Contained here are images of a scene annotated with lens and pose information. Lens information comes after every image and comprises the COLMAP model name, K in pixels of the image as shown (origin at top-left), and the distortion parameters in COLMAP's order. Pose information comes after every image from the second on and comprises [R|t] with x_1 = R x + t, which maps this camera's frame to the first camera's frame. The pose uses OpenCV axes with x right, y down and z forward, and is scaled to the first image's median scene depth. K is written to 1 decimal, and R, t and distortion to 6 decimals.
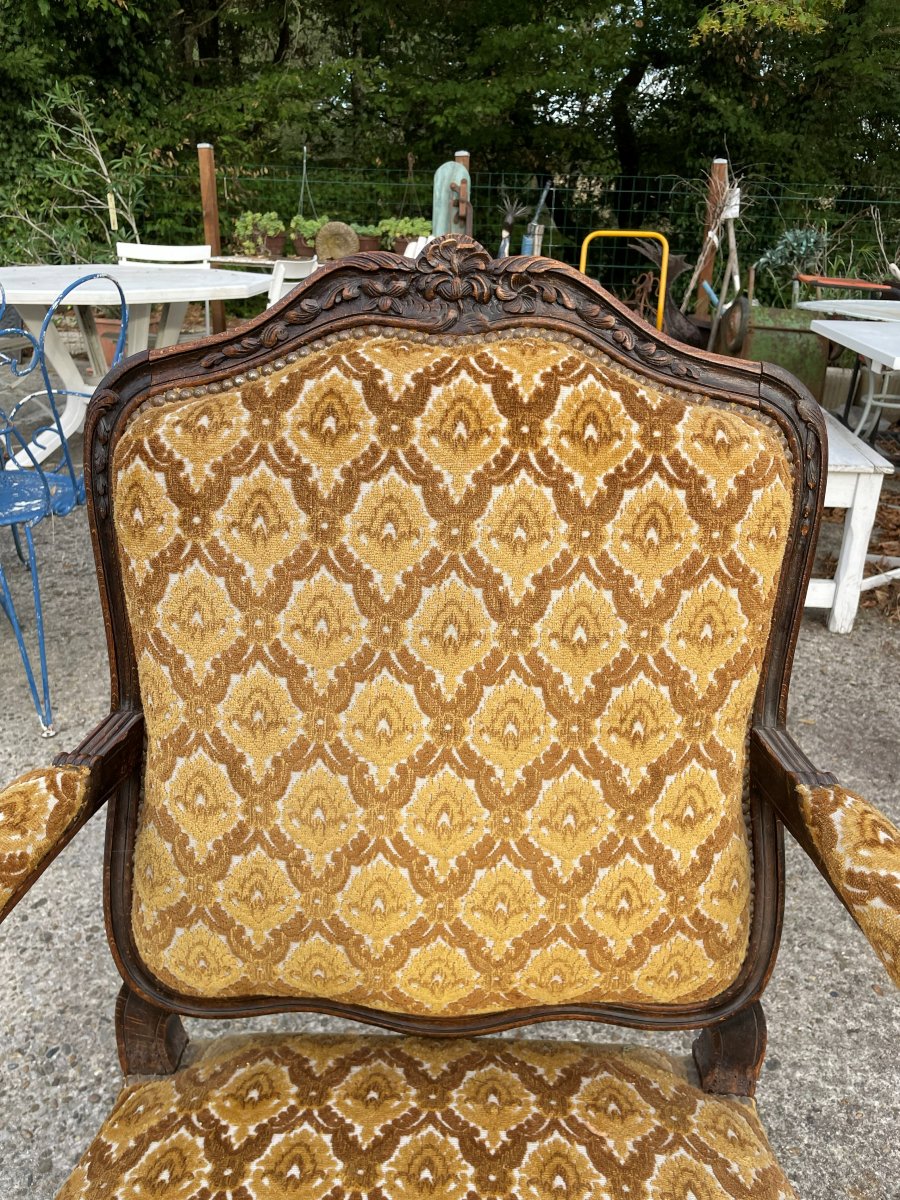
lens RADIAL K [[920.6, 0, 462.5], [0, 920.6, 592.5], [0, 0, 1]] dist [0.084532, -0.120134]
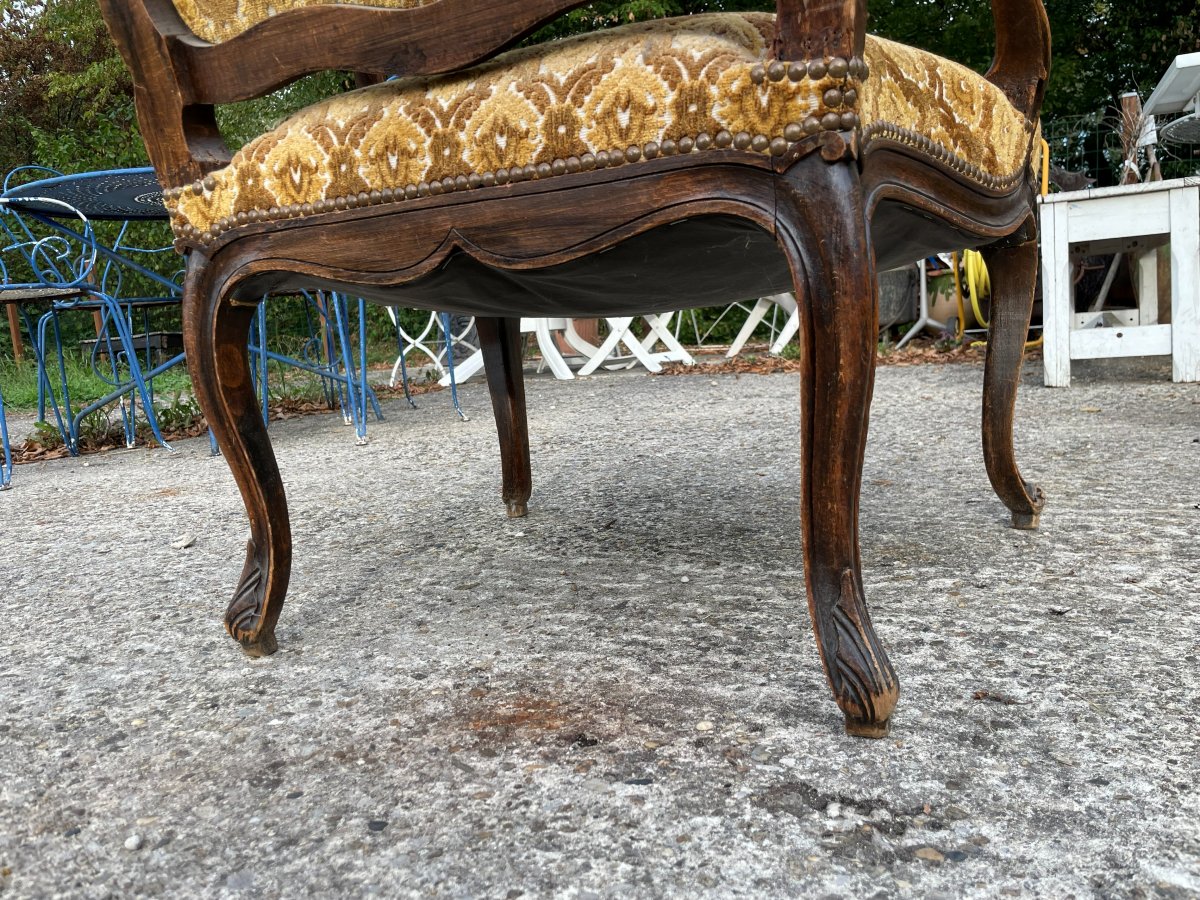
lens RADIAL K [[920.6, 0, 602.4], [0, 920.6, 431.4], [0, 0, 1]] dist [0.084532, -0.120134]
pose [[0.928383, -0.051122, -0.368092, 0.457232], [-0.051956, 0.962910, -0.264773, 0.712784], [0.367975, 0.264935, 0.891293, 0.094179]]
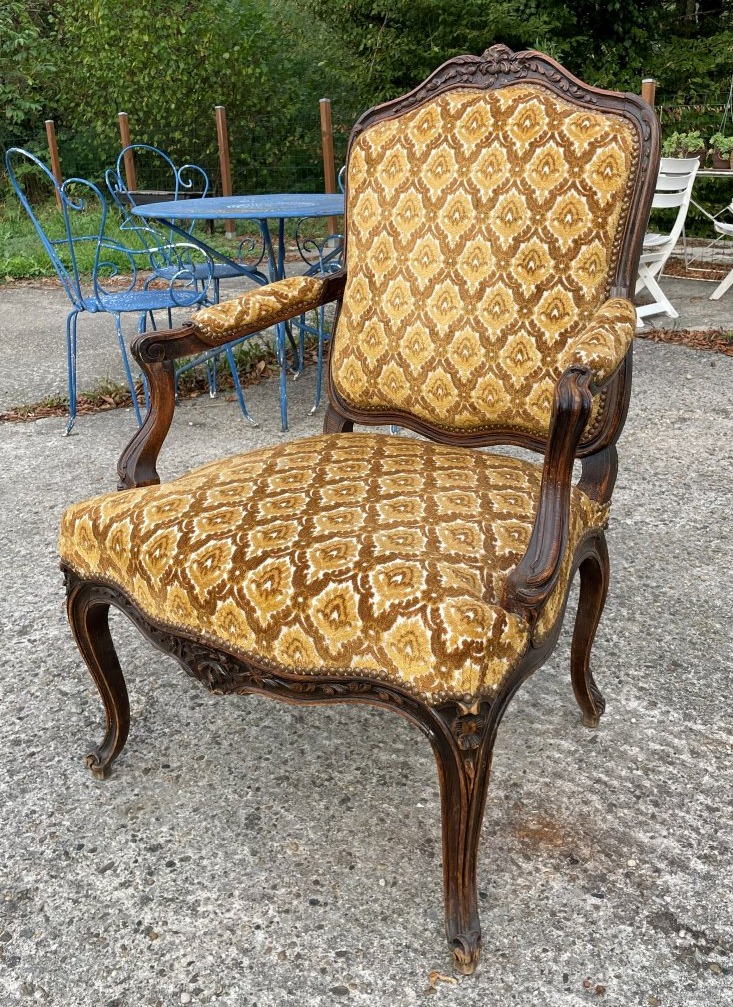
lens RADIAL K [[927.1, 0, 407.3], [0, 927.1, 436.2], [0, 0, 1]] dist [0.034843, 0.000000]
pose [[0.849293, 0.125951, -0.512677, 0.577471], [-0.177978, 0.982582, -0.053442, 0.370608], [0.497016, 0.136633, 0.856917, -0.472565]]
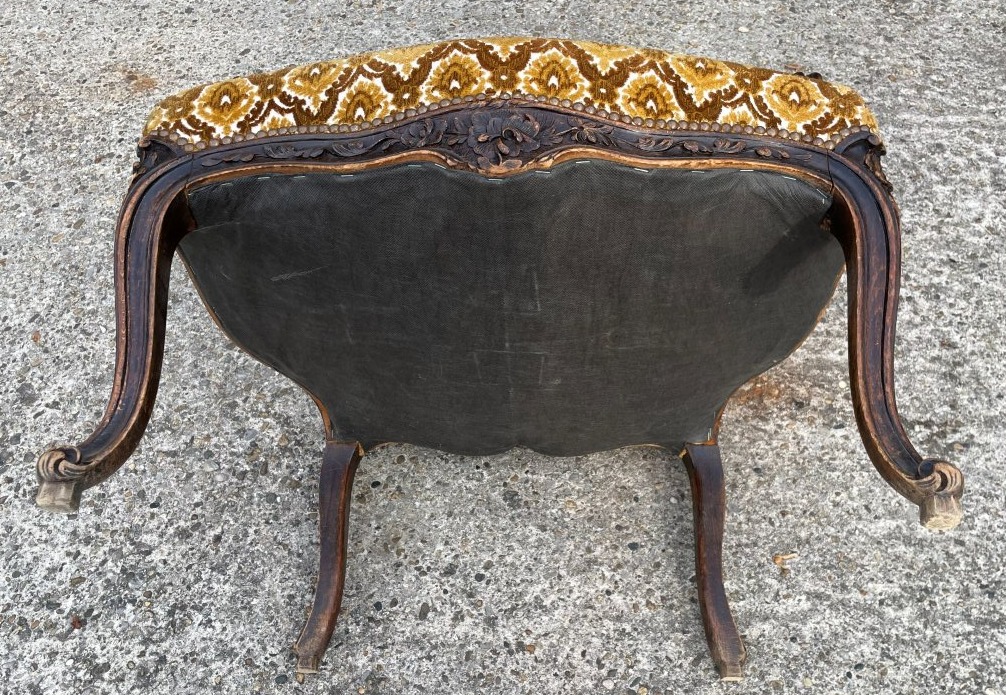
lens RADIAL K [[932.1, 0, 508.7], [0, 932.1, 375.2], [0, 0, 1]] dist [0.092864, -0.136588]
pose [[0.997376, -0.020425, -0.069455, -0.007238], [0.051454, 0.874876, 0.481605, 0.142719], [0.050927, -0.483915, 0.873632, -0.436271]]
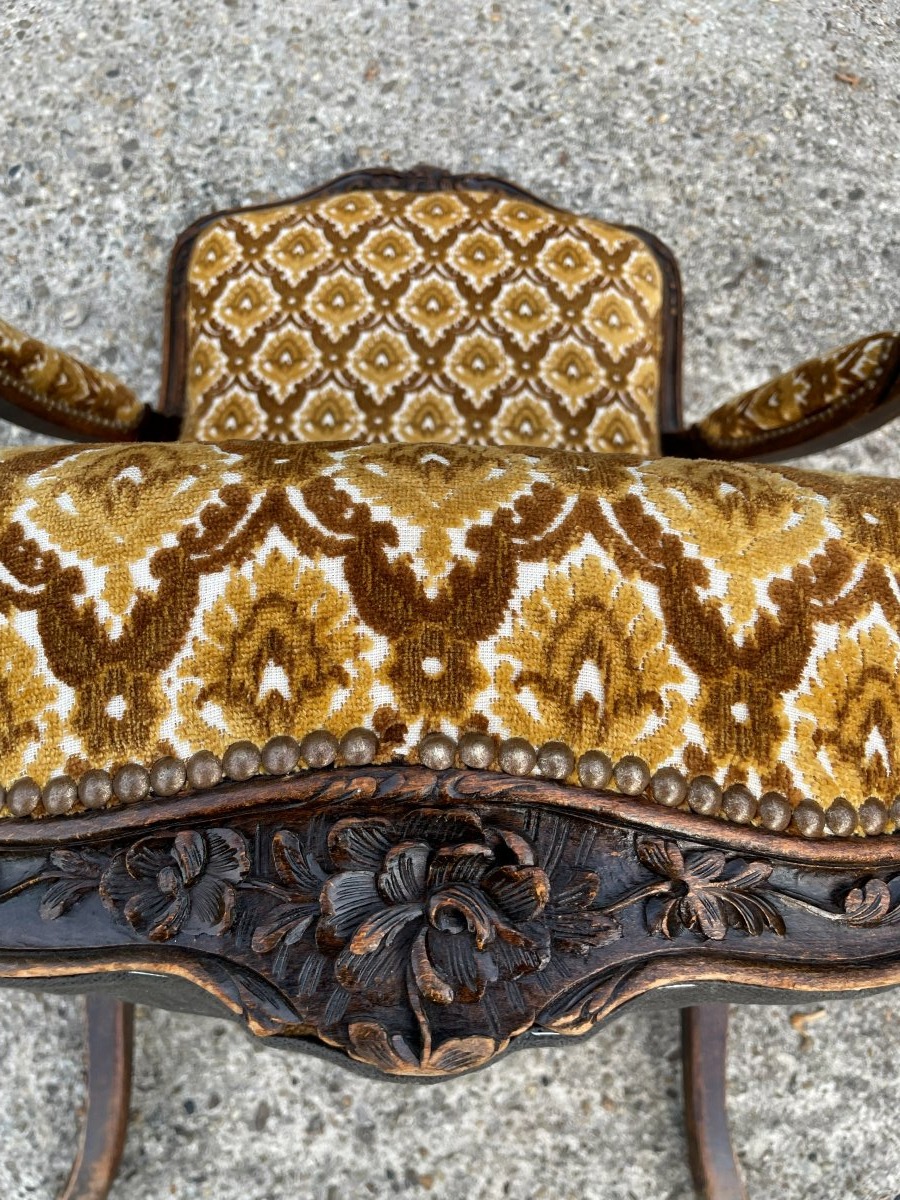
lens RADIAL K [[950.0, 0, 448.6], [0, 950.0, 608.1], [0, 0, 1]] dist [0.048307, -0.094087]
pose [[0.999917, 0.008523, 0.009688, -0.052290], [-0.012903, 0.667459, 0.744535, 0.113187], [-0.000120, -0.744598, 0.667514, 0.131949]]
